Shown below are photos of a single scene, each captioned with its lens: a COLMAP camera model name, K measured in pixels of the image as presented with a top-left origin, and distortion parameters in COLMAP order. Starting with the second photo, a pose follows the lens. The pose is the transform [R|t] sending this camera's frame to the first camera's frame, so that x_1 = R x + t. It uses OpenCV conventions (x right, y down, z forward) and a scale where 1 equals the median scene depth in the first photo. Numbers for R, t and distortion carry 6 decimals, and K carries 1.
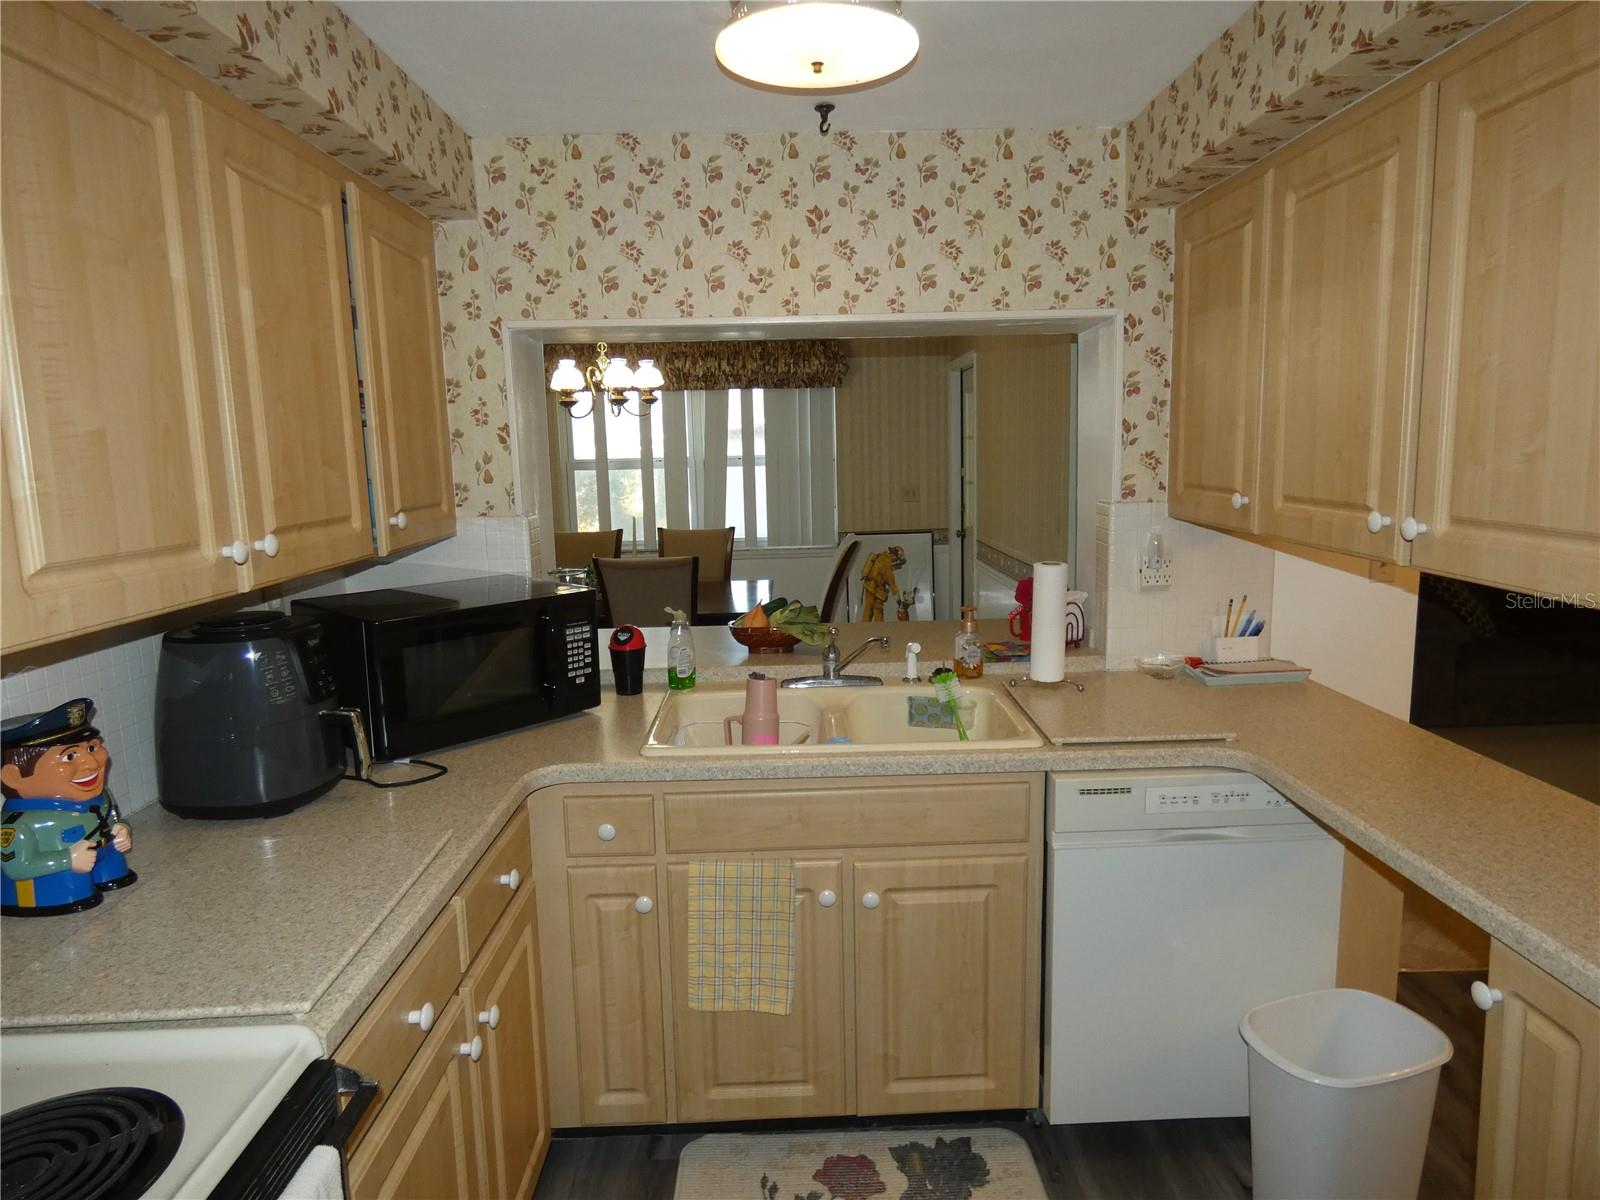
lens RADIAL K [[932.3, 0, 796.0], [0, 932.3, 596.7], [0, 0, 1]] dist [-0.004372, -0.000153]
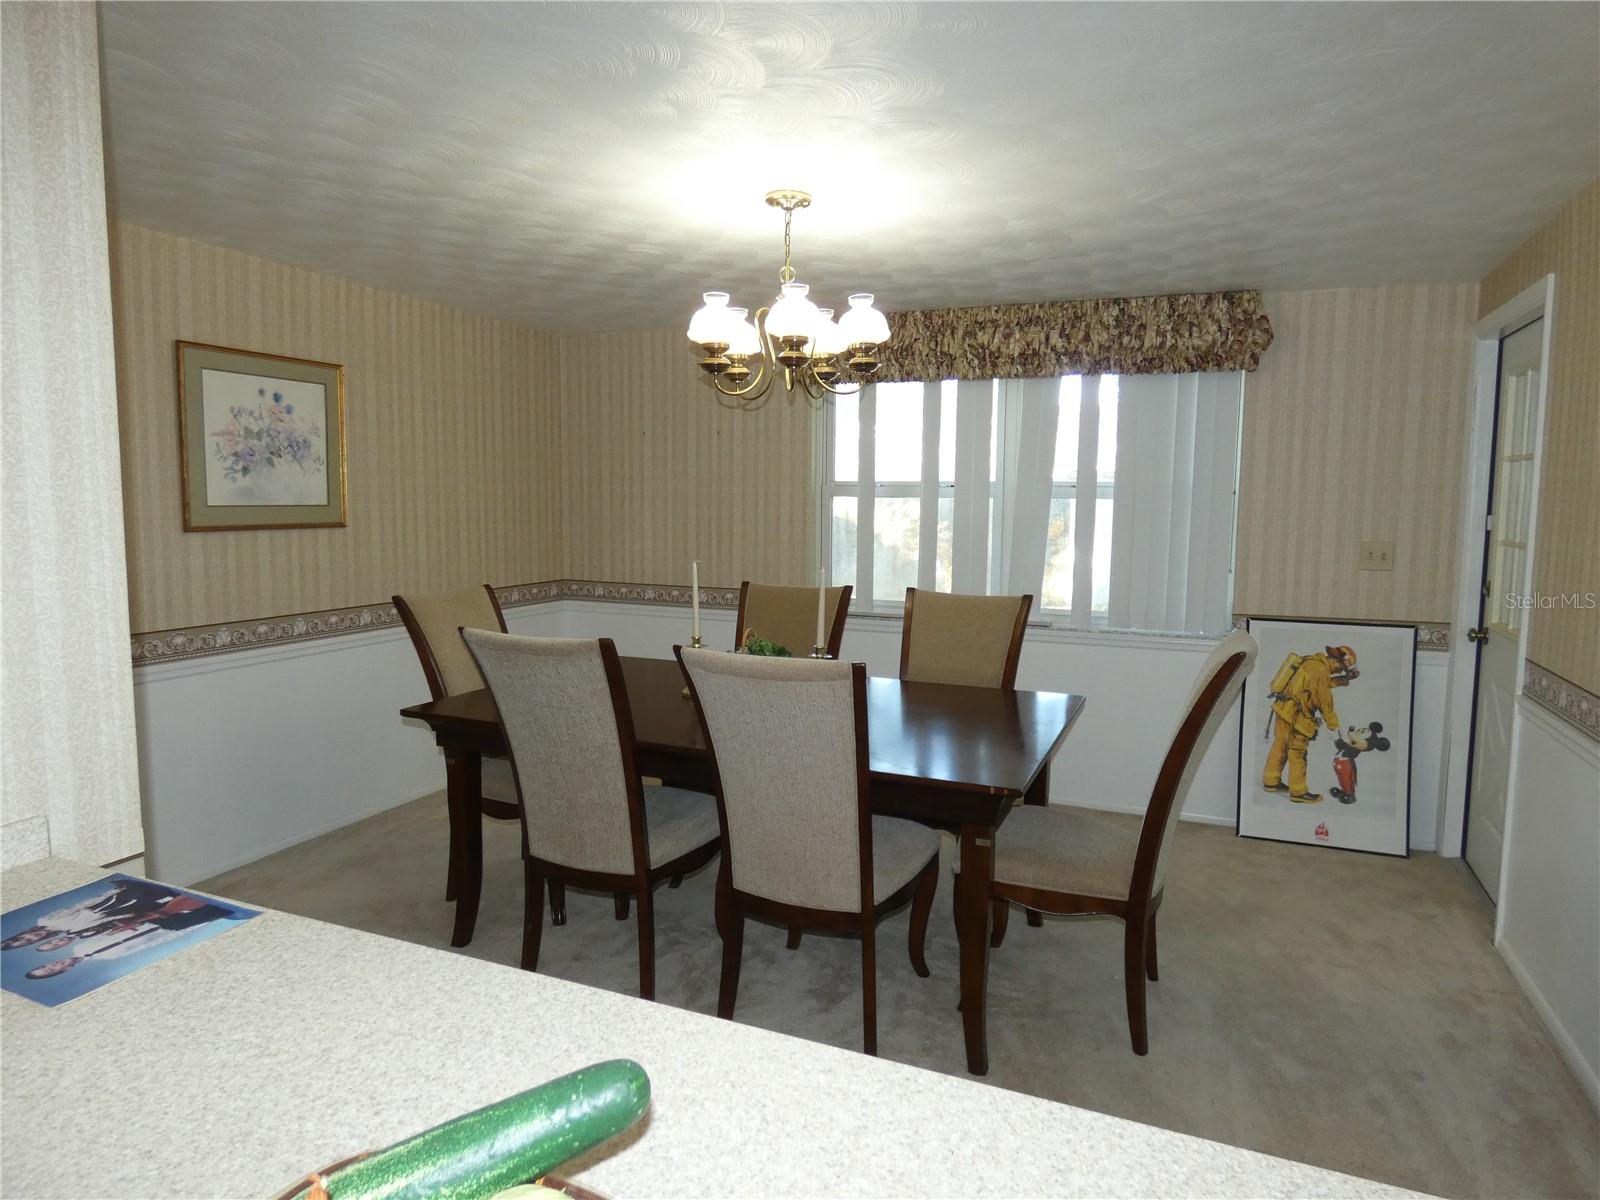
lens RADIAL K [[963.6, 0, 816.5], [0, 963.6, 604.5], [0, 0, 1]] dist [-0.003861, 0.005029]
pose [[0.918221, 0.075331, -0.388840, 0.116311], [-0.092039, 0.995454, -0.024491, -0.104968], [0.385227, 0.058277, 0.920980, 0.969236]]
